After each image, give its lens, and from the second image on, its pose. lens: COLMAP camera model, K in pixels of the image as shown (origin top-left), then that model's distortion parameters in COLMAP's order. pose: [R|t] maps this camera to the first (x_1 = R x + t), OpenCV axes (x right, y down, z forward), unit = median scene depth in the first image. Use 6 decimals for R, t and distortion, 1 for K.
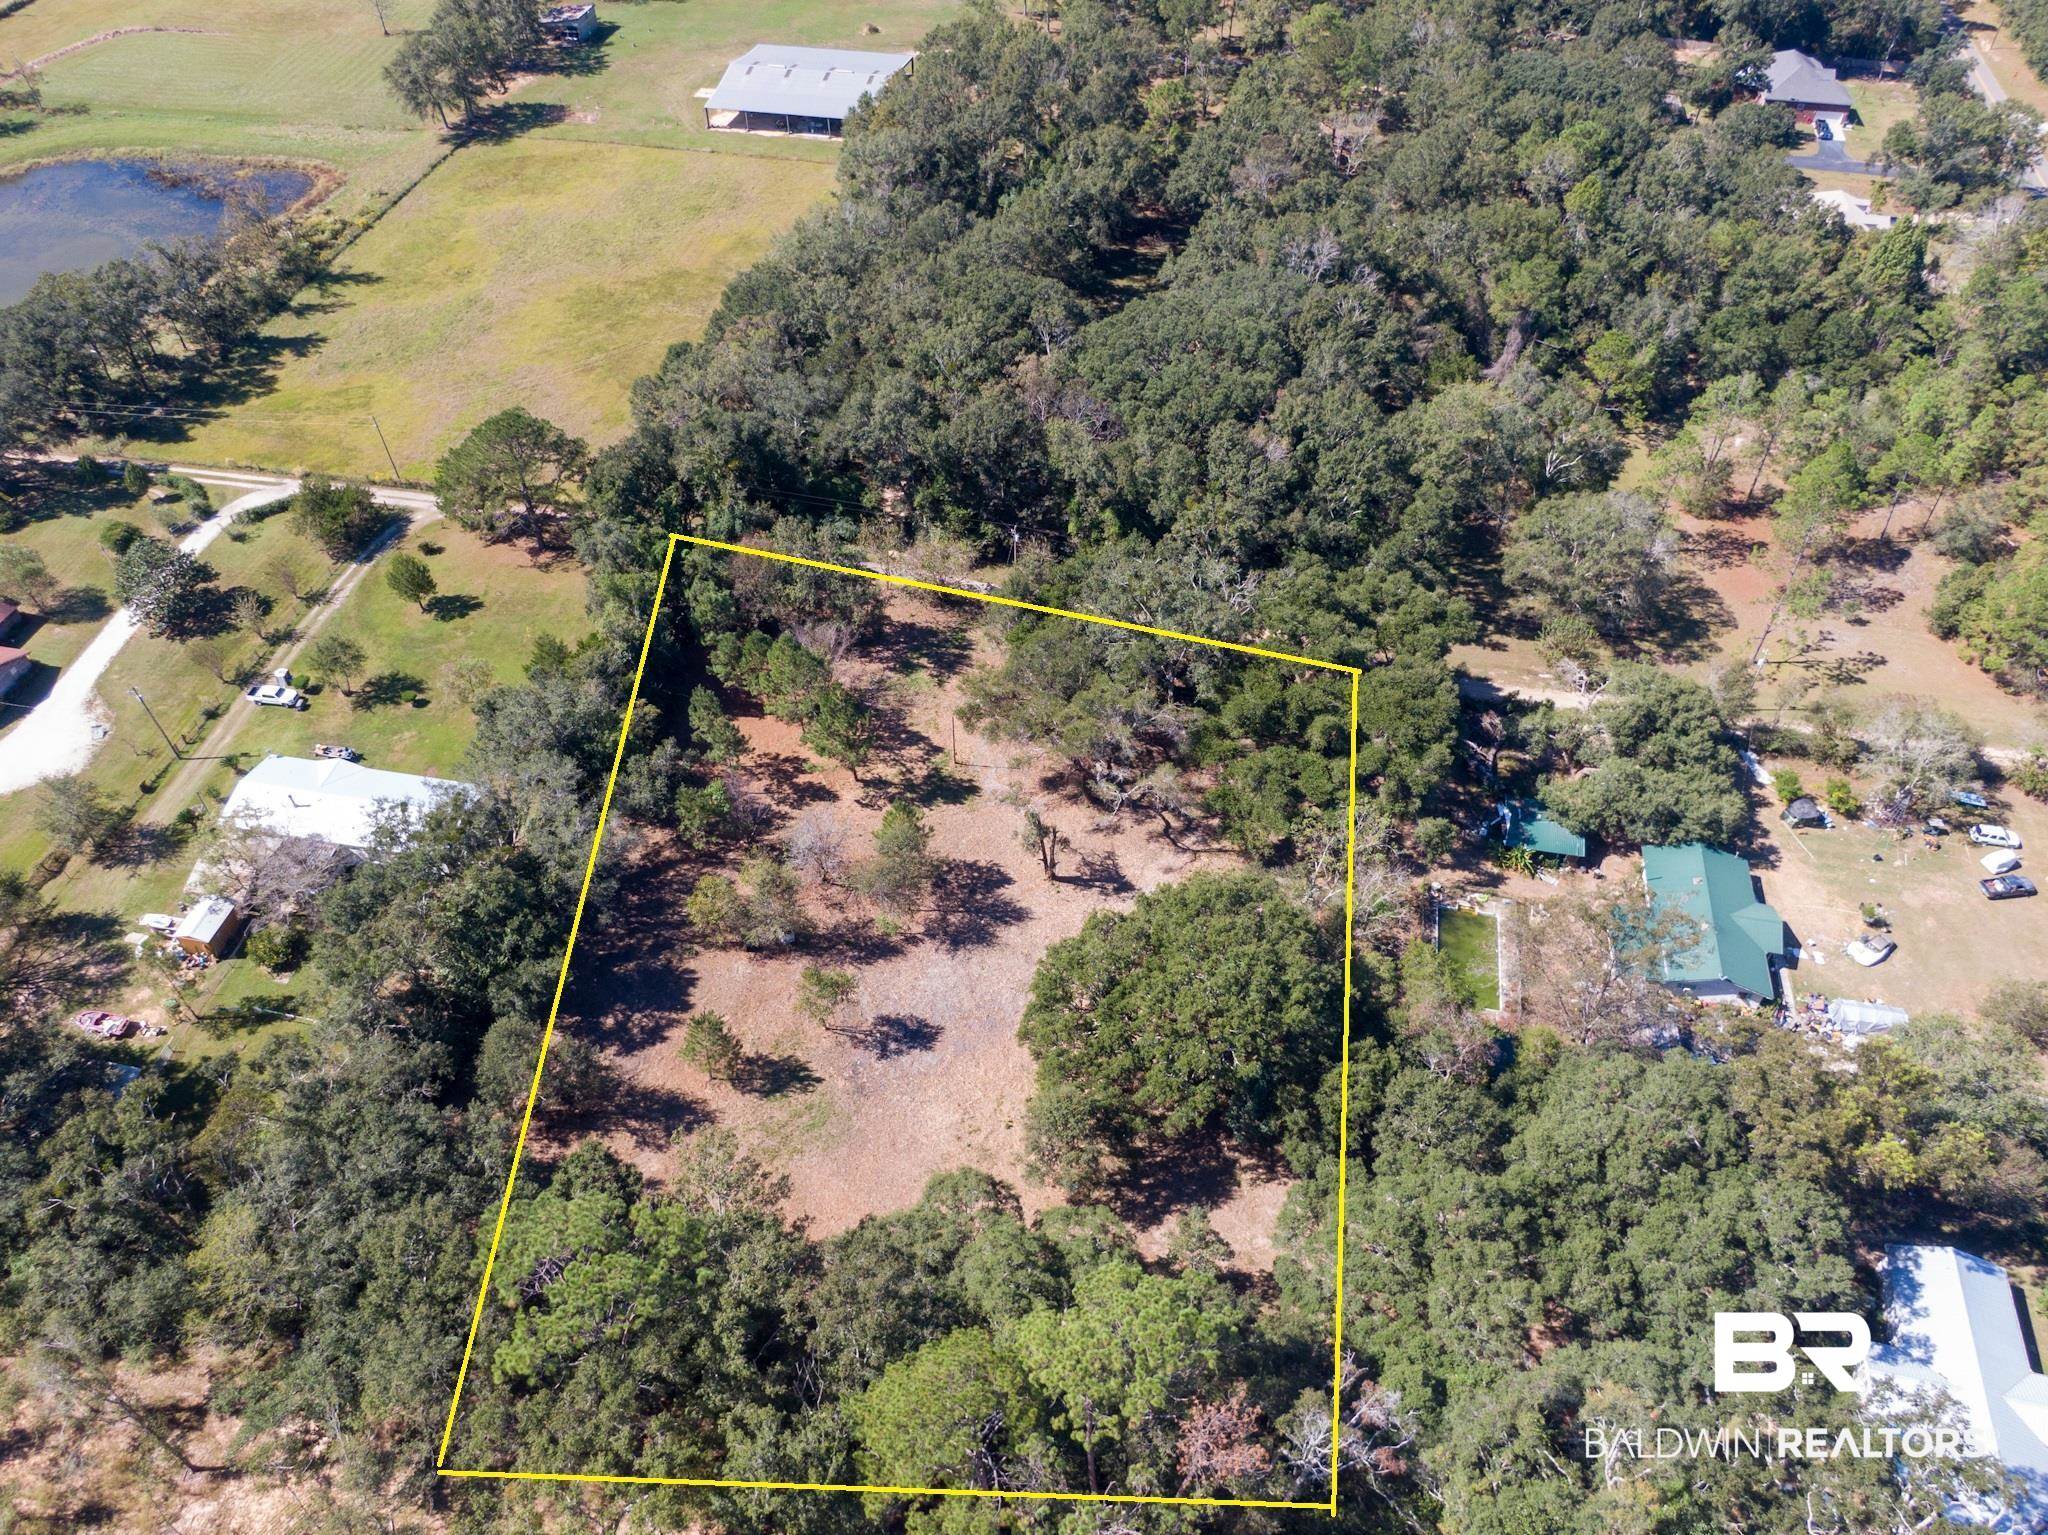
lens RADIAL K [[1450.5, 0, 1024.0], [0, 1450.5, 767.5], [0, 0, 1]] dist [0.052663, -0.081022]
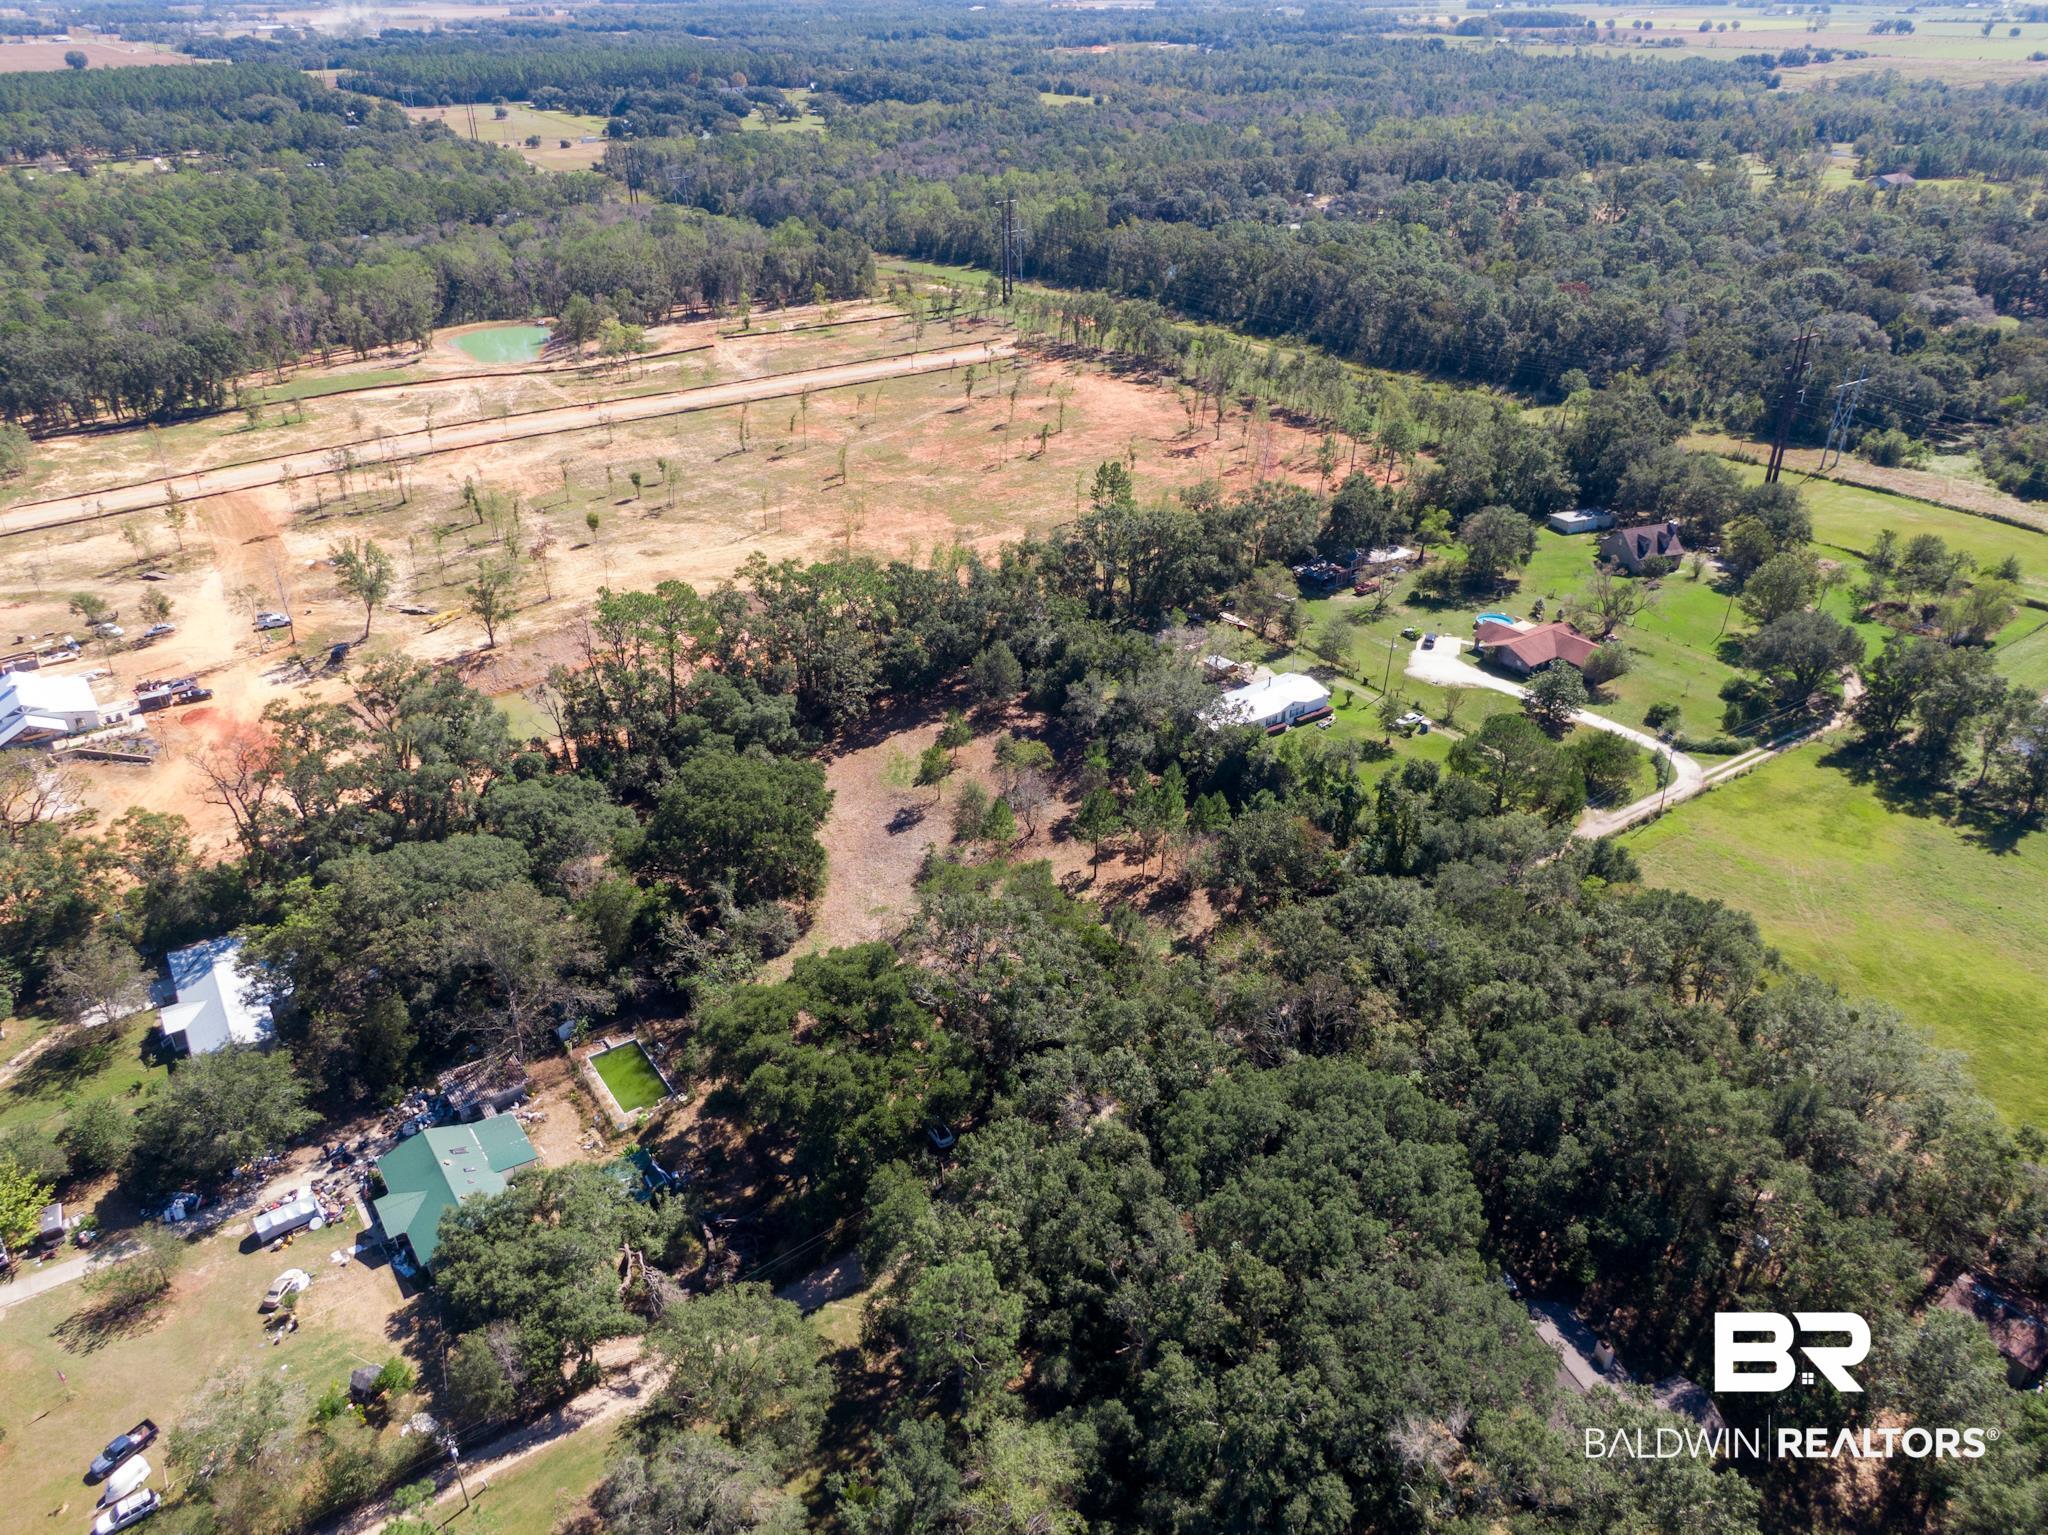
lens RADIAL K [[1450.5, 0, 1024.0], [0, 1450.5, 767.5], [0, 0, 1]] dist [0.052663, -0.081022]
pose [[-0.692717, 0.356323, -0.627039, 0.678345], [-0.507316, 0.377219, 0.774814, -0.961919], [0.512615, 0.854833, -0.080537, 0.962623]]
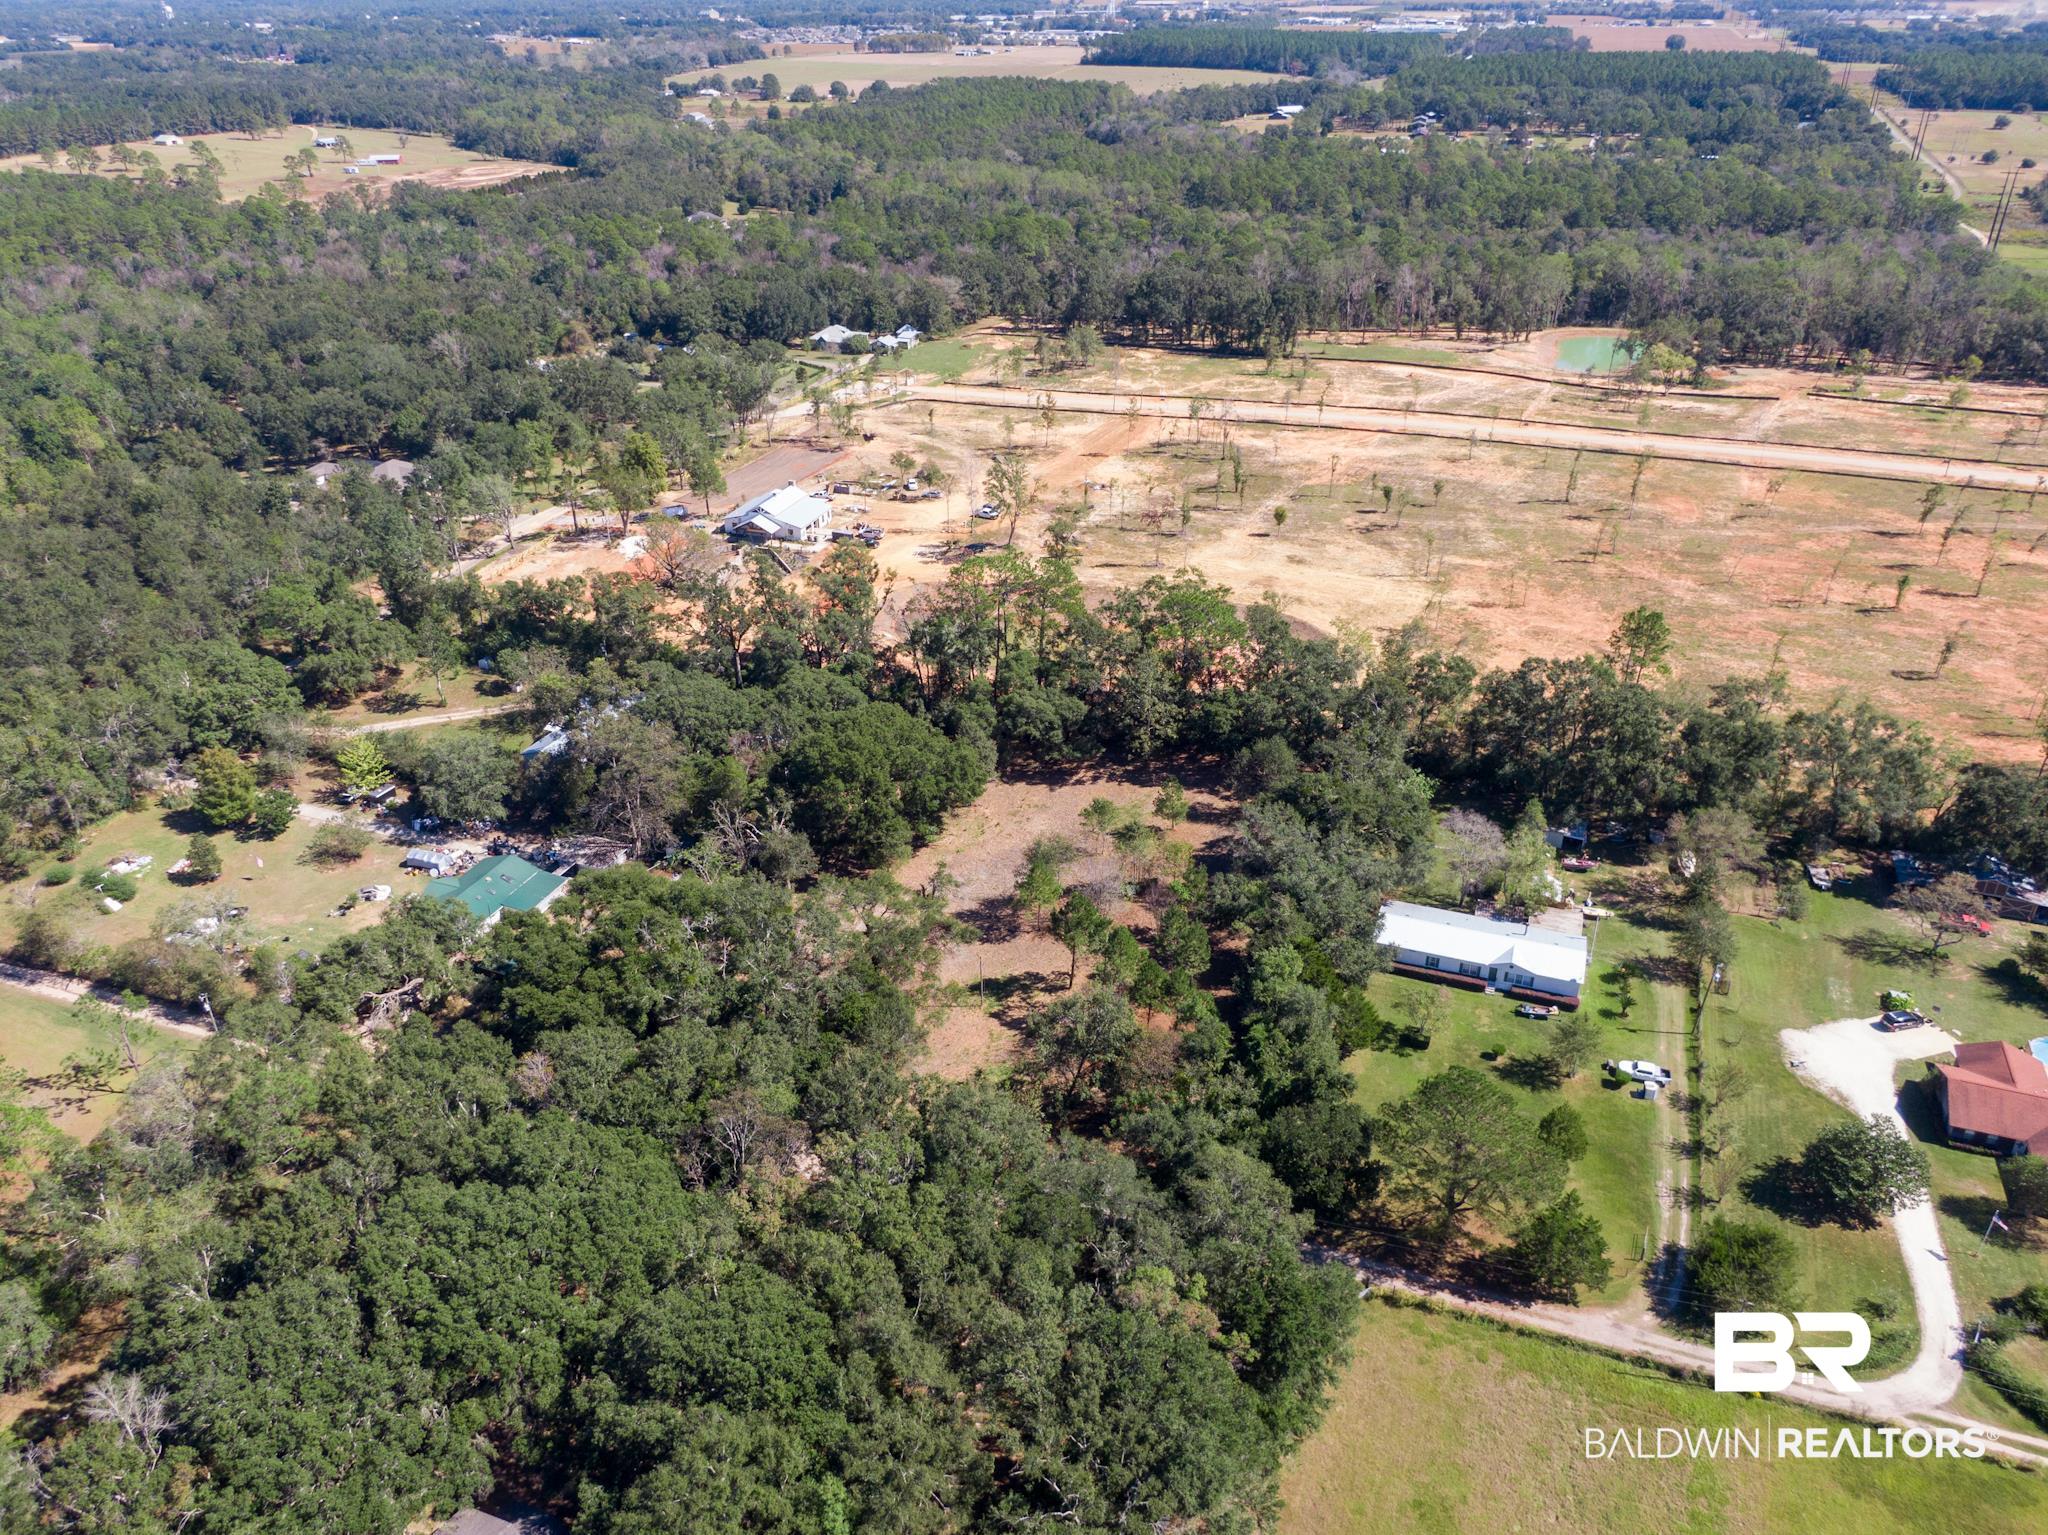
lens RADIAL K [[1450.5, 0, 1024.0], [0, 1450.5, 767.5], [0, 0, 1]] dist [0.052663, -0.081022]
pose [[-0.987010, -0.066939, 0.146051, -0.276177], [0.122597, 0.273725, 0.953963, -1.116807], [-0.103835, 0.959476, -0.261963, 1.114395]]
